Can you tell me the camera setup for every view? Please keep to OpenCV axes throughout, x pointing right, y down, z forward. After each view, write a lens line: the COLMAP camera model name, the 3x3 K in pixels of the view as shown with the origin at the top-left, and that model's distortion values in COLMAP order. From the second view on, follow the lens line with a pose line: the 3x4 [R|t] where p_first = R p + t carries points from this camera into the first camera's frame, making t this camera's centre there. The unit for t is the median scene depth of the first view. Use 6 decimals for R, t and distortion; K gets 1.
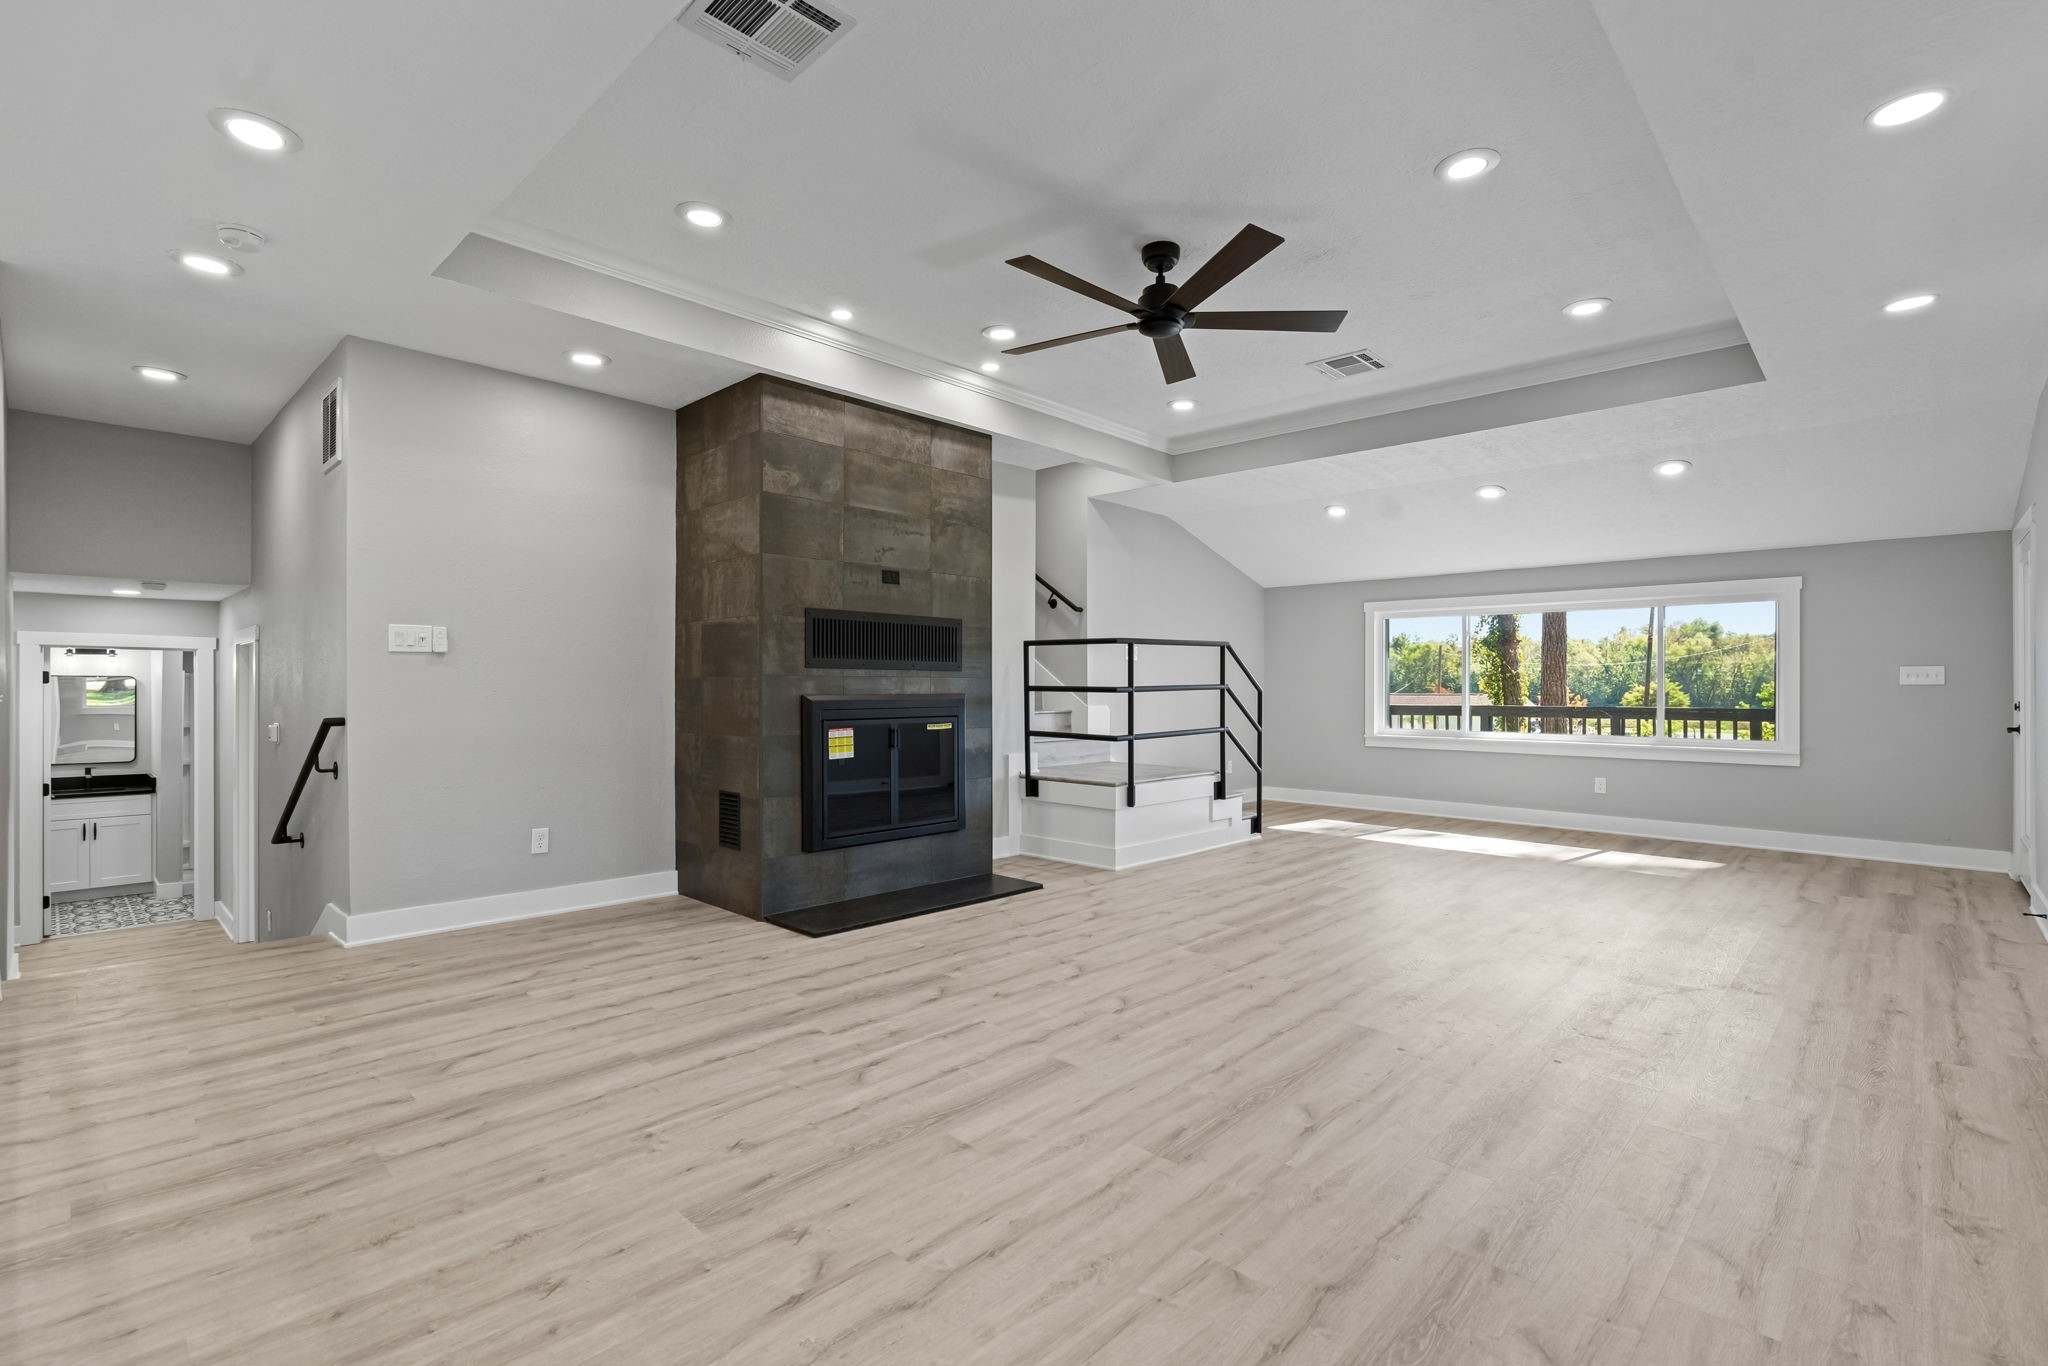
lens RADIAL K [[943.6, 0, 1018.8], [0, 943.6, 687.5], [0, 0, 1]] dist [0.000131, 0.000366]
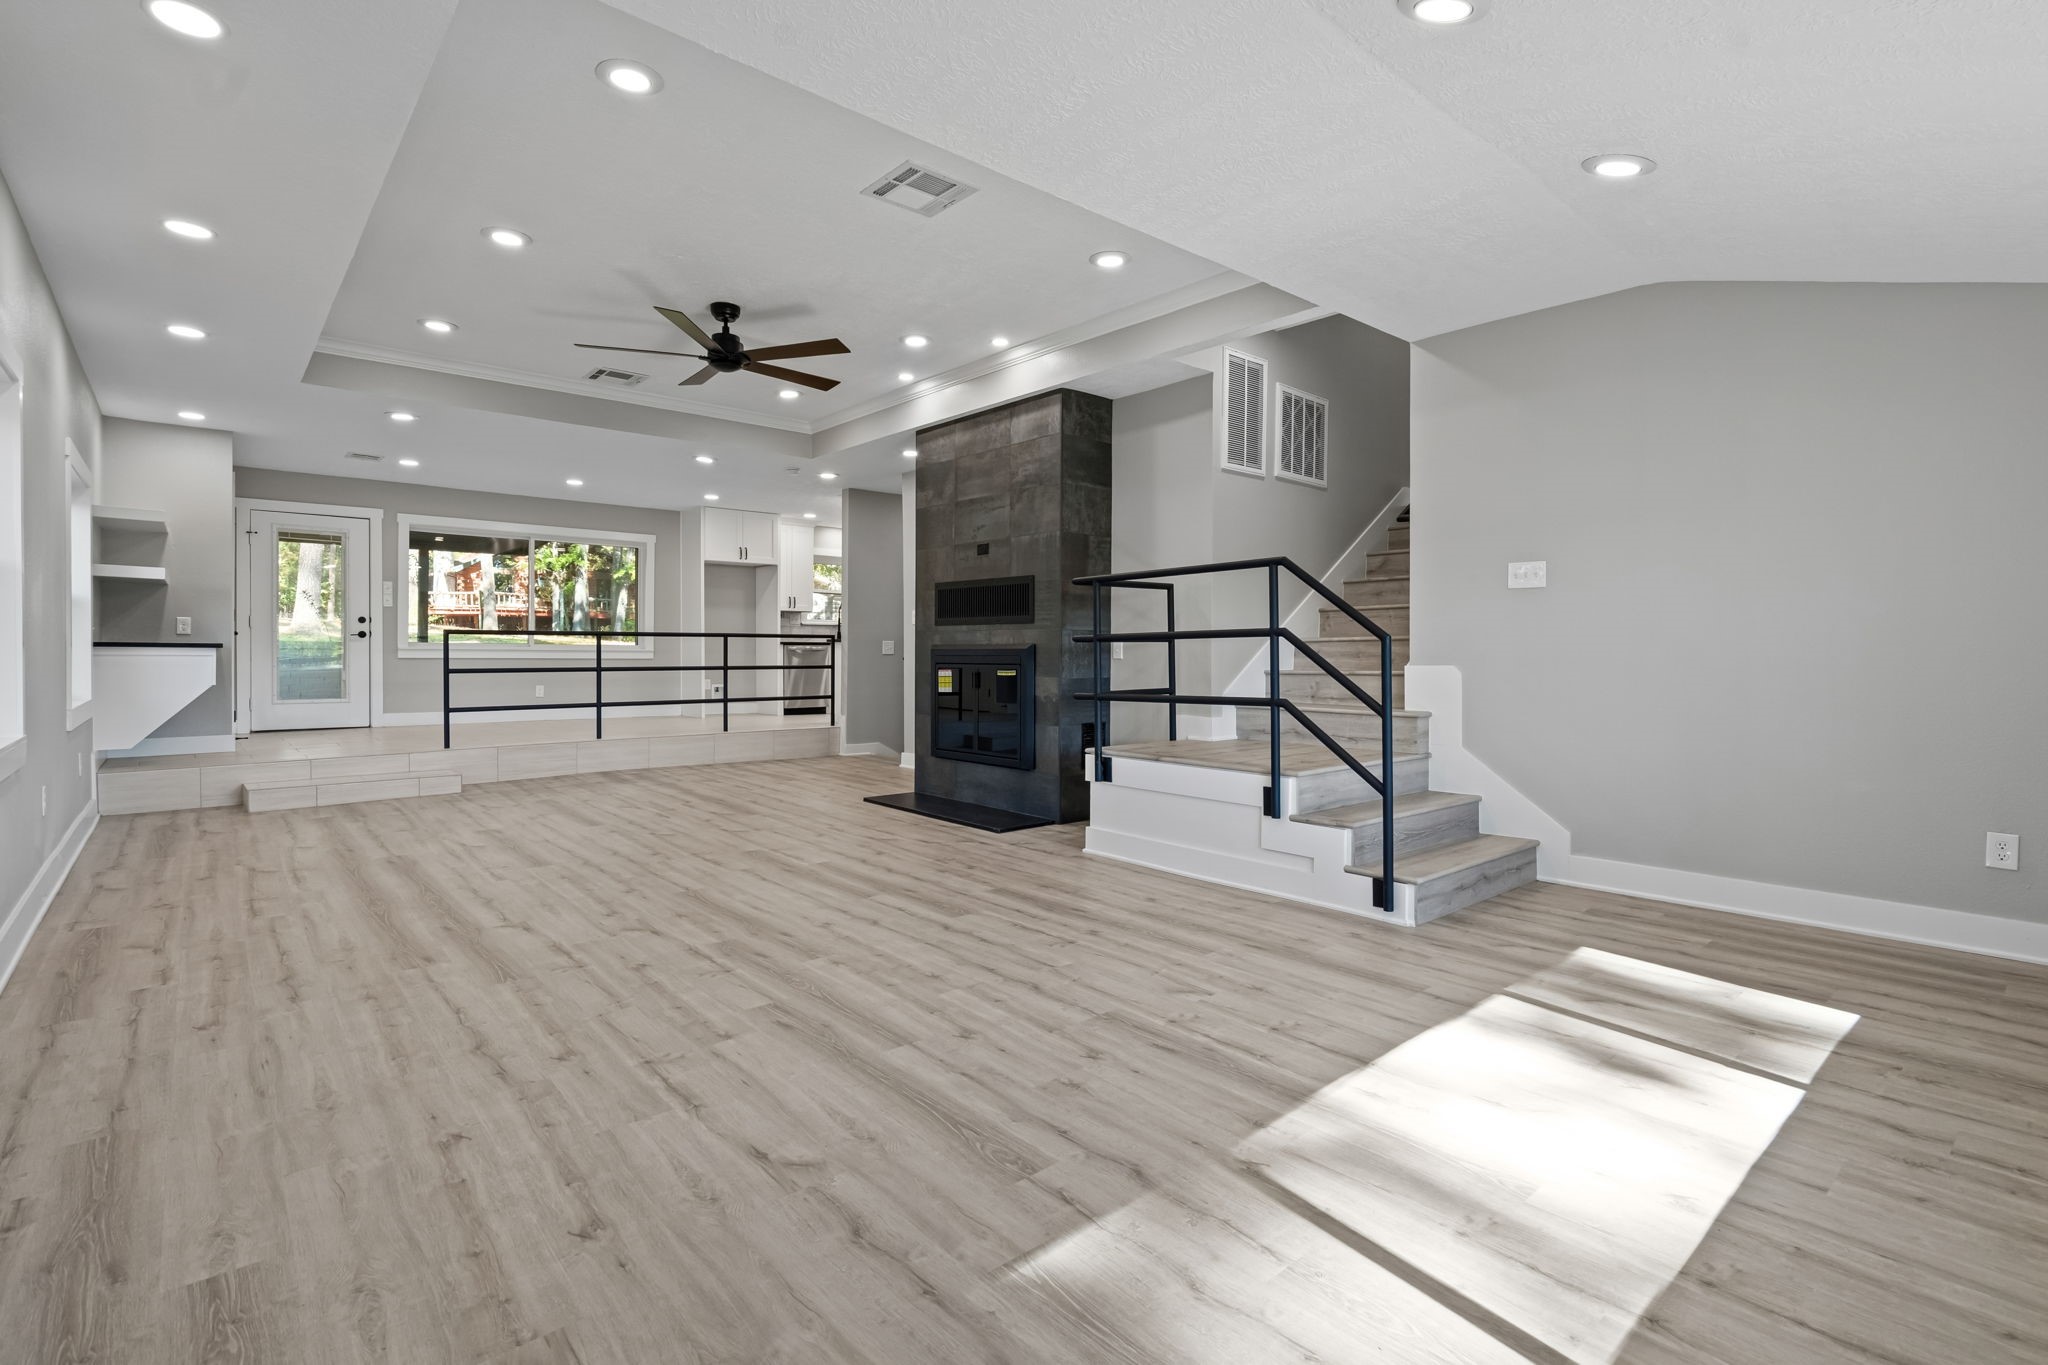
lens RADIAL K [[959.2, 0, 1013.4], [0, 959.2, 663.4], [0, 0, 1]] dist [-0.003967, -0.000271]
pose [[-0.102176, 0.011136, -0.994704, 1.154630], [-0.004912, 0.999920, 0.011699, 0.017423], [0.994754, 0.006082, -0.102113, 1.223310]]
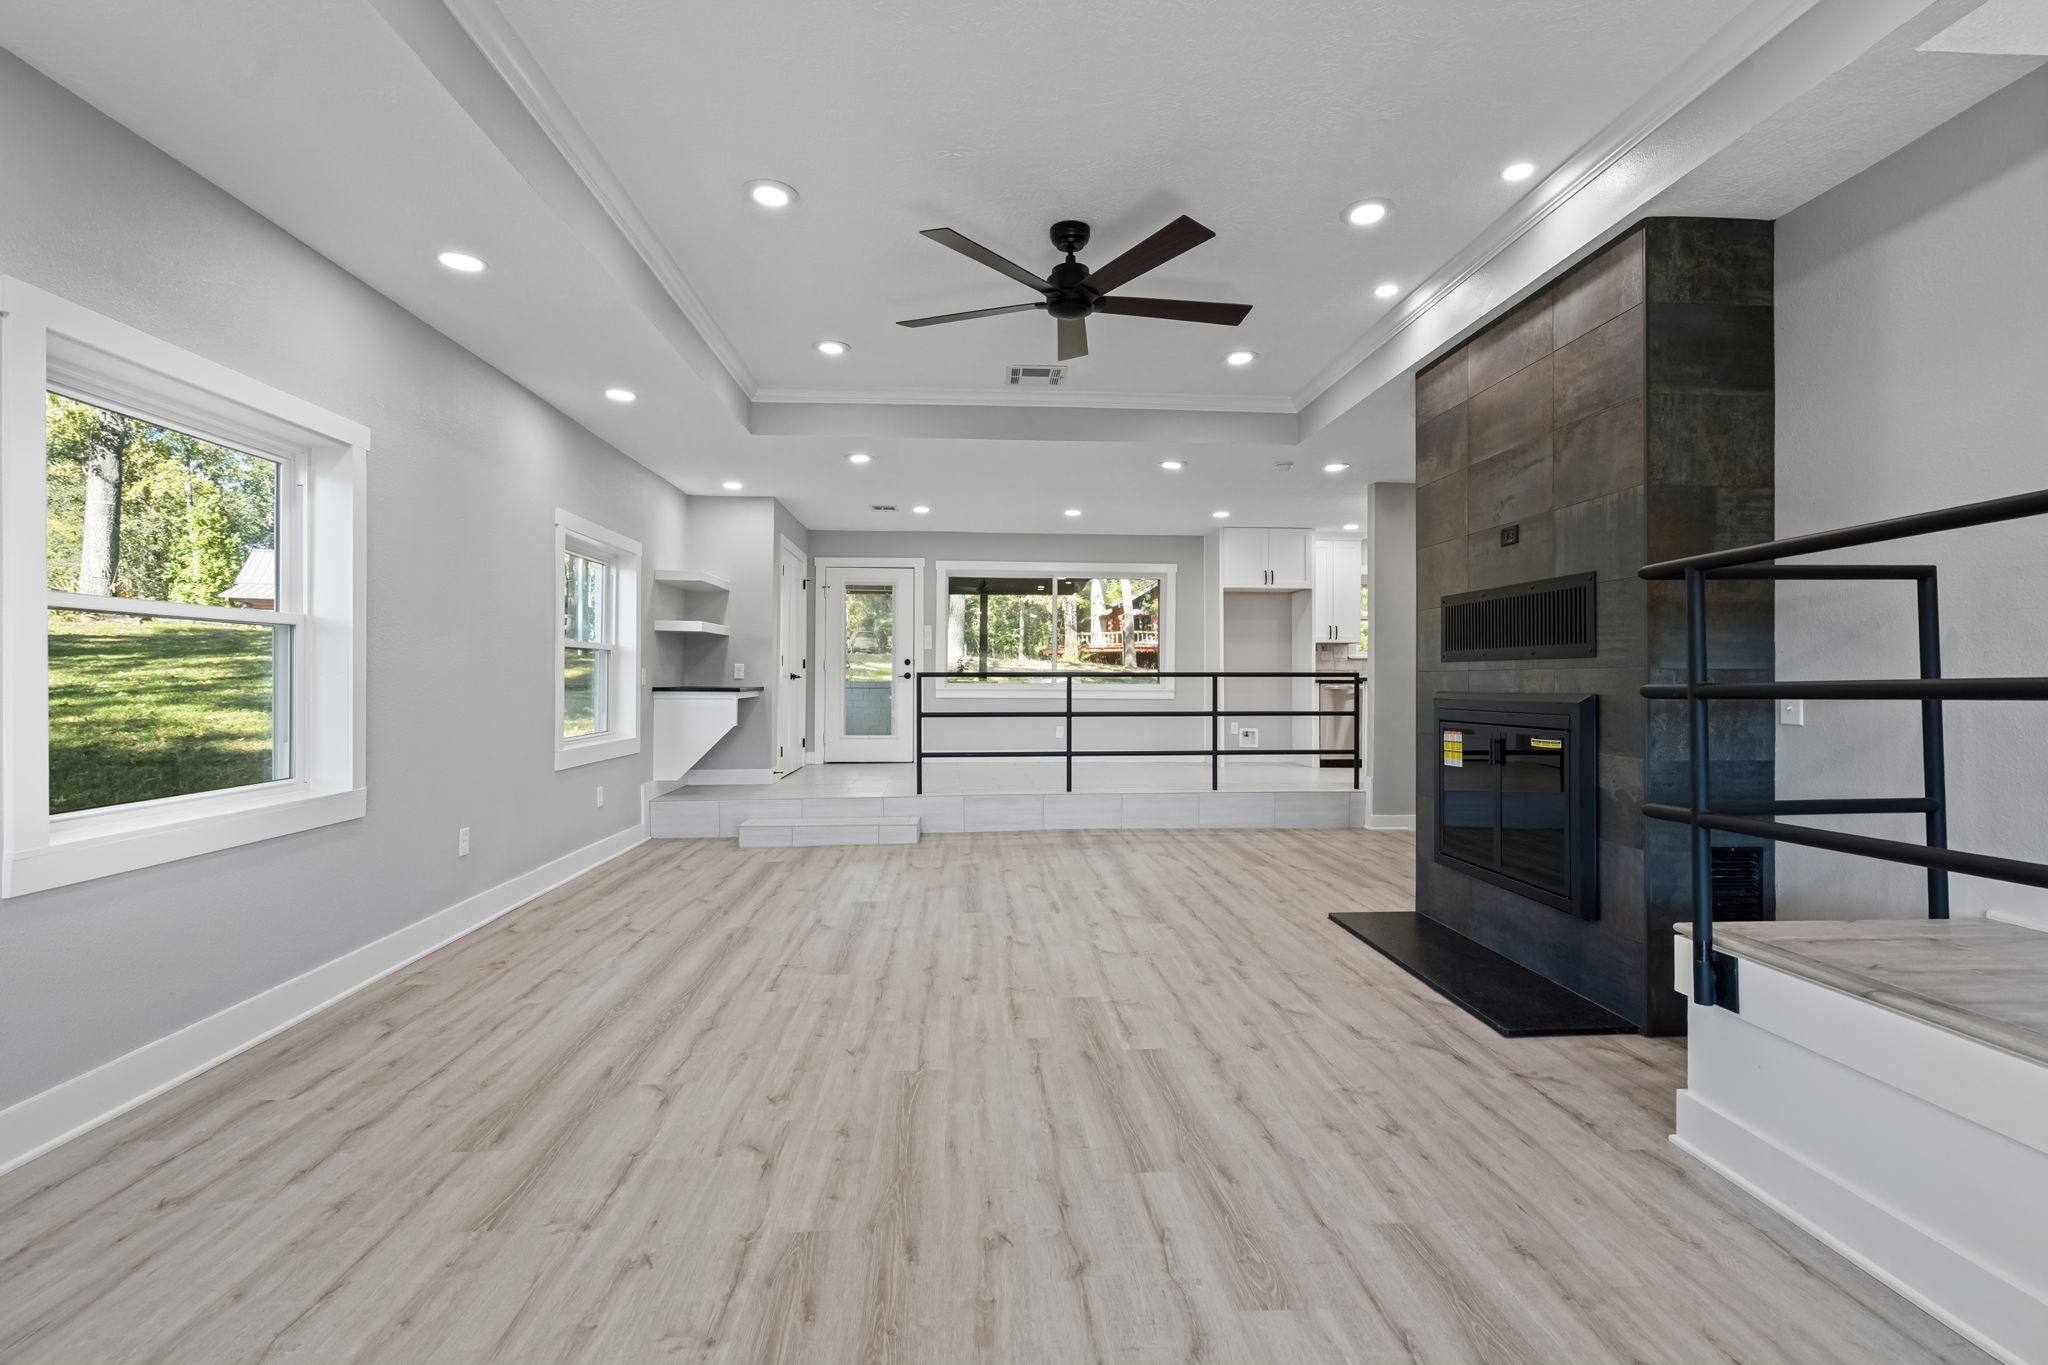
lens RADIAL K [[934.8, 0, 1021.2], [0, 934.8, 674.9], [0, 0, 1]] dist [-0.004315, -0.000383]
pose [[-0.678243, -0.006411, -0.734810, 0.697510], [-0.002951, 0.999978, -0.006000, -0.001977], [0.734832, -0.001901, -0.678247, 1.273824]]
